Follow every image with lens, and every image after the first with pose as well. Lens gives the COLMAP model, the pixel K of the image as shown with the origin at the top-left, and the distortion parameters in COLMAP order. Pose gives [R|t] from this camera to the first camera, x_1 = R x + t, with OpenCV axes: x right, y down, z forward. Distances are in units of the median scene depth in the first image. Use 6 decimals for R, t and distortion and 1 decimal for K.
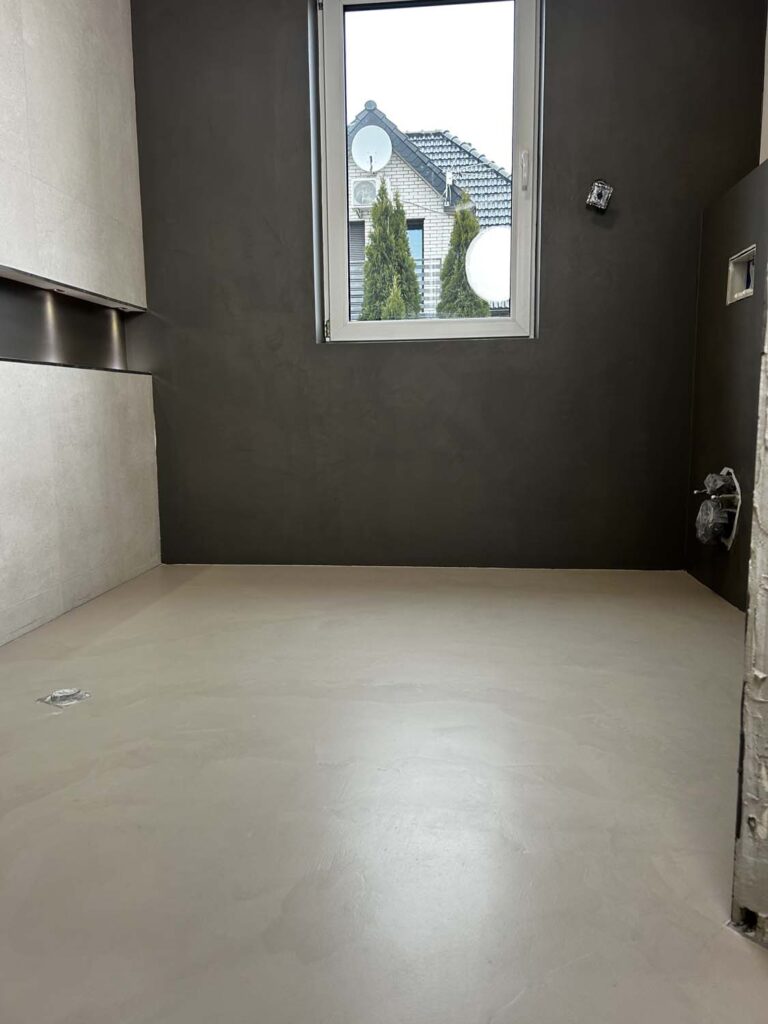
lens RADIAL K [[775.9, 0, 384.8], [0, 775.9, 514.6], [0, 0, 1]] dist [0.034350, -0.043078]
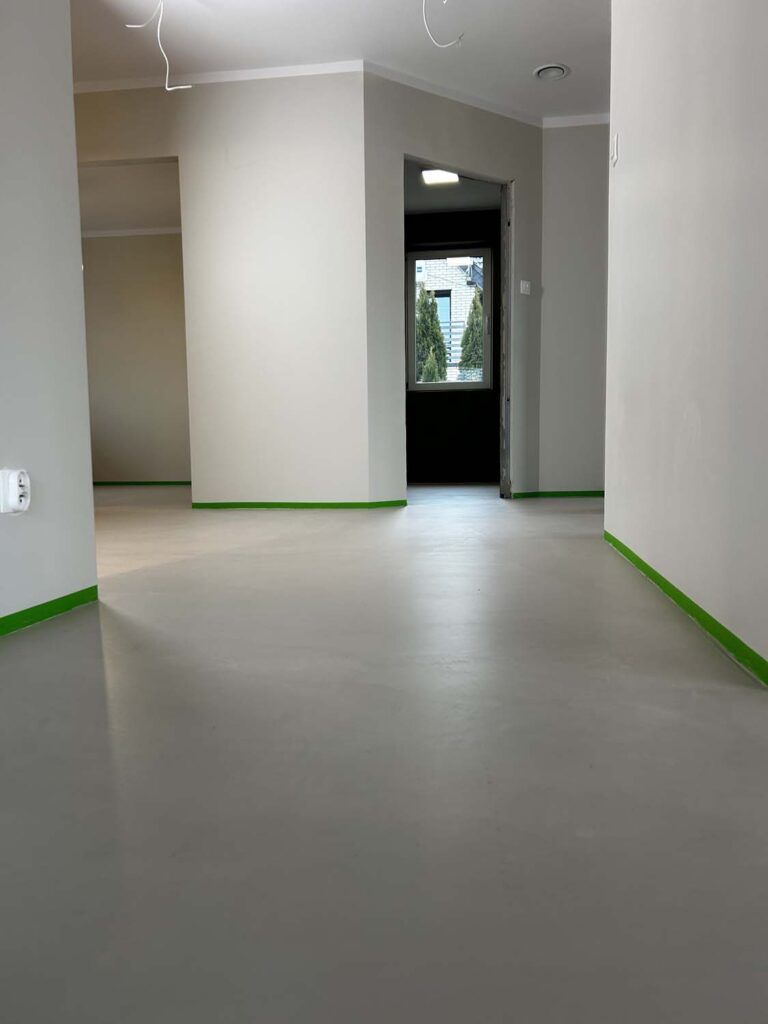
lens RADIAL K [[775.9, 0, 383.1], [0, 775.9, 513.2], [0, 0, 1]] dist [0.034350, -0.043078]
pose [[0.999203, 0.001846, -0.039876, -0.018825], [-0.003904, 0.998661, -0.051591, 0.101580], [0.039728, 0.051705, 0.997872, -0.499777]]
